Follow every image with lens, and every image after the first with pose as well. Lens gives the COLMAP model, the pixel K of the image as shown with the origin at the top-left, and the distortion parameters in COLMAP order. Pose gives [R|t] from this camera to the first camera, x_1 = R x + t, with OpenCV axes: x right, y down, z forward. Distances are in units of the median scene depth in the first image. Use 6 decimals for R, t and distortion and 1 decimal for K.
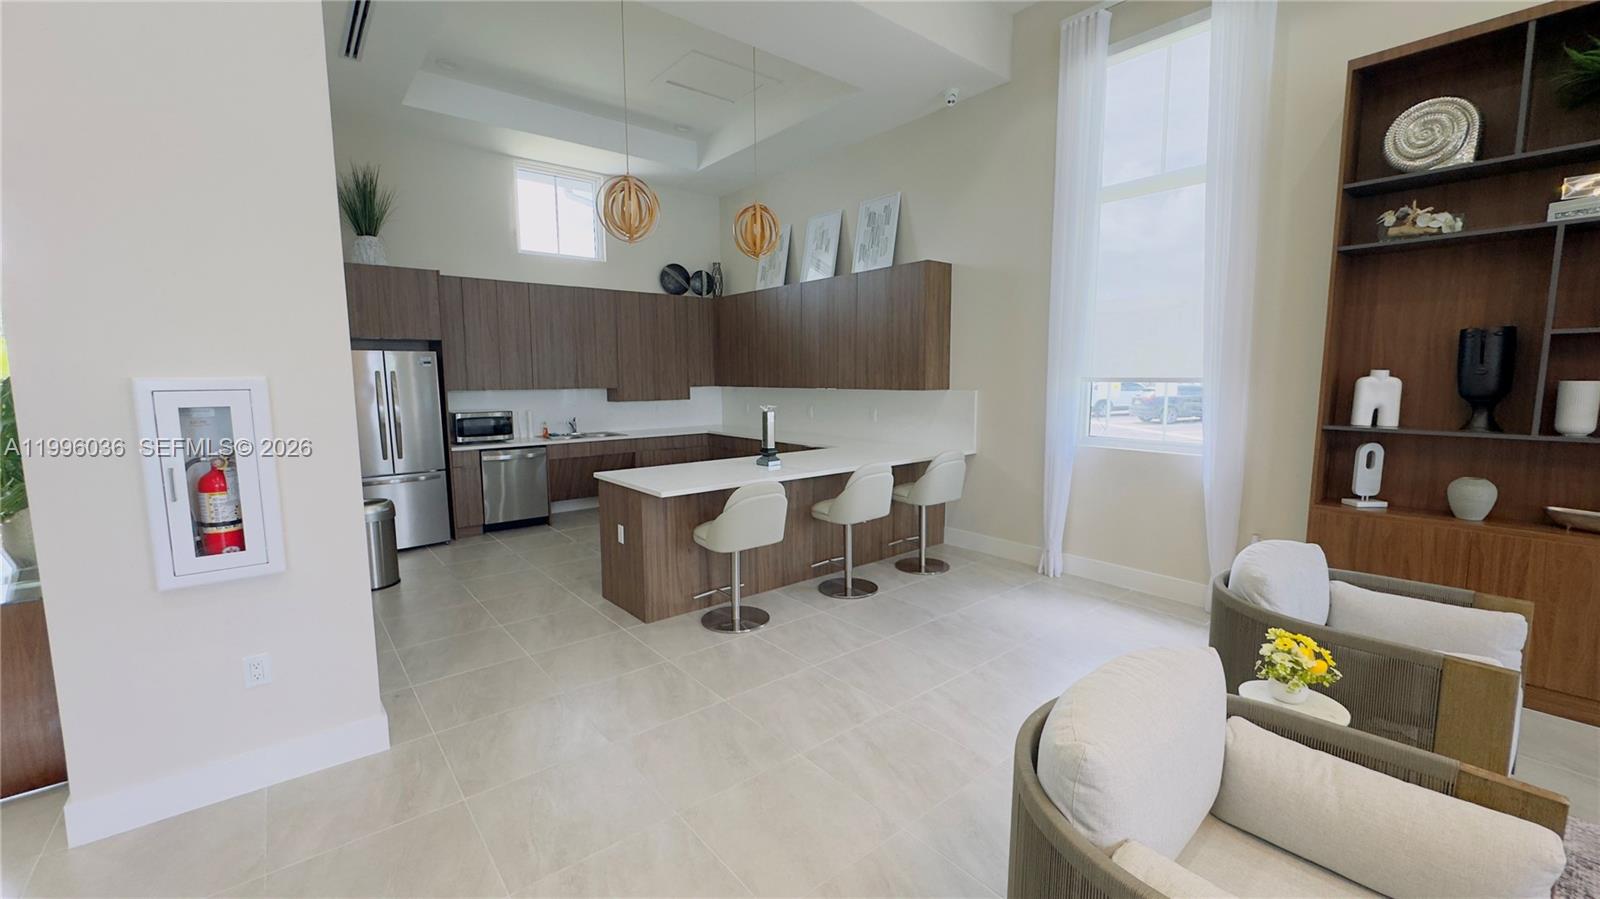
lens RADIAL K [[639.1, 0, 800.2], [0, 639.1, 452.4], [0, 0, 1]] dist [-0.003951, 0.000355]
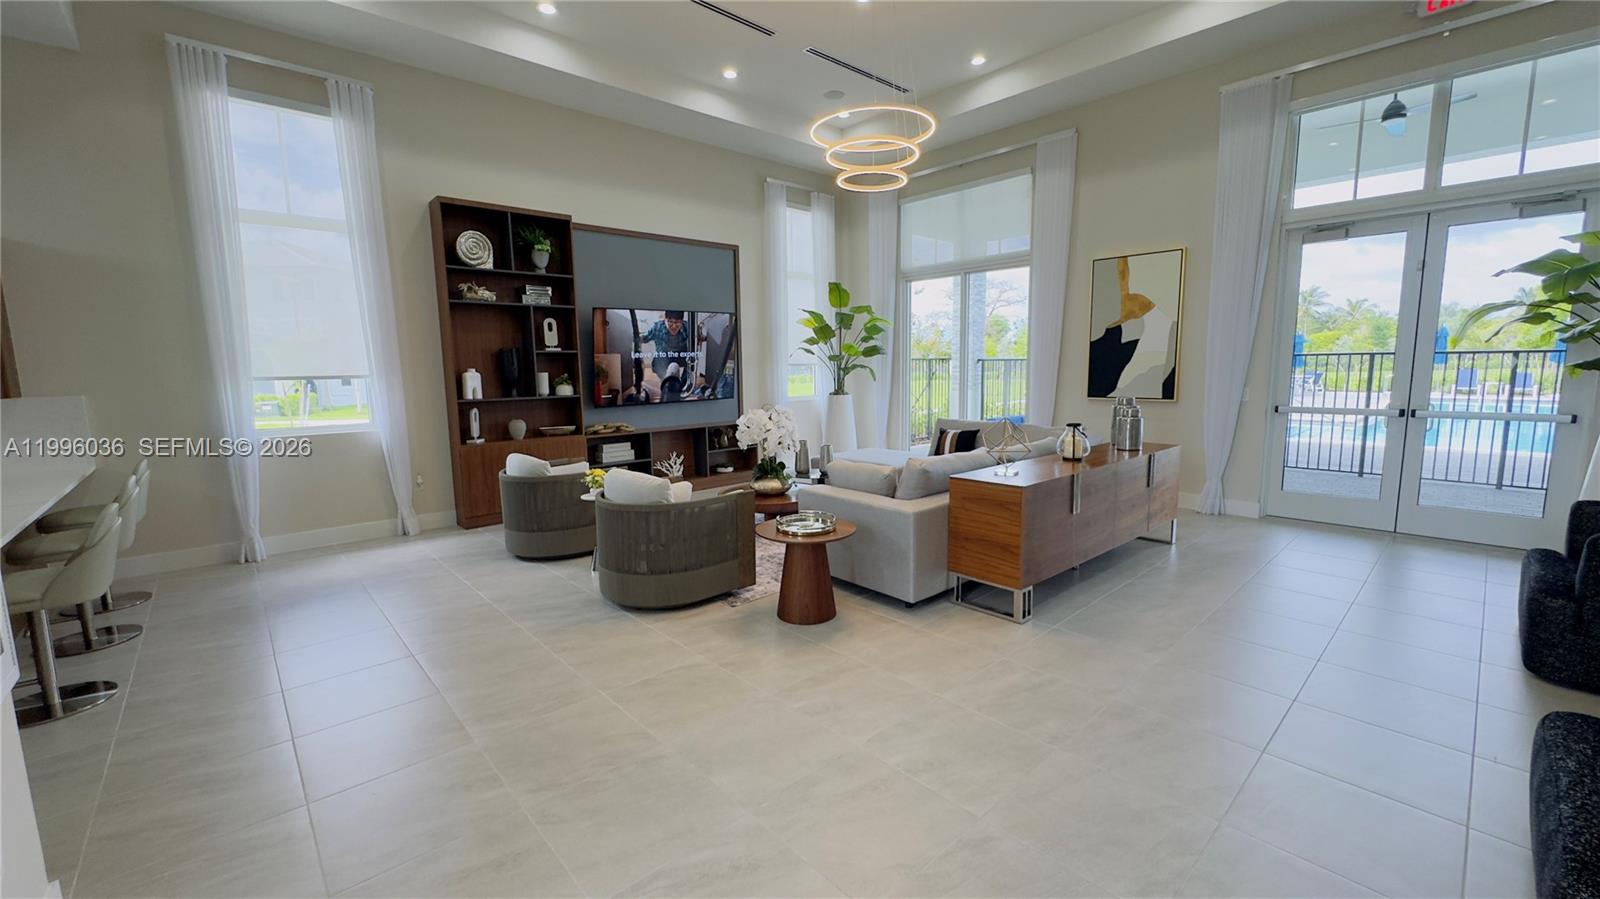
lens RADIAL K [[639.1, 0, 798.8], [0, 639.1, 445.2], [0, 0, 1]] dist [-0.003951, 0.000355]
pose [[-0.046744, -0.127861, 0.990690, -1.038939], [0.134103, 0.981993, 0.133066, -0.029649], [-0.989864, 0.139075, -0.028756, 0.140437]]
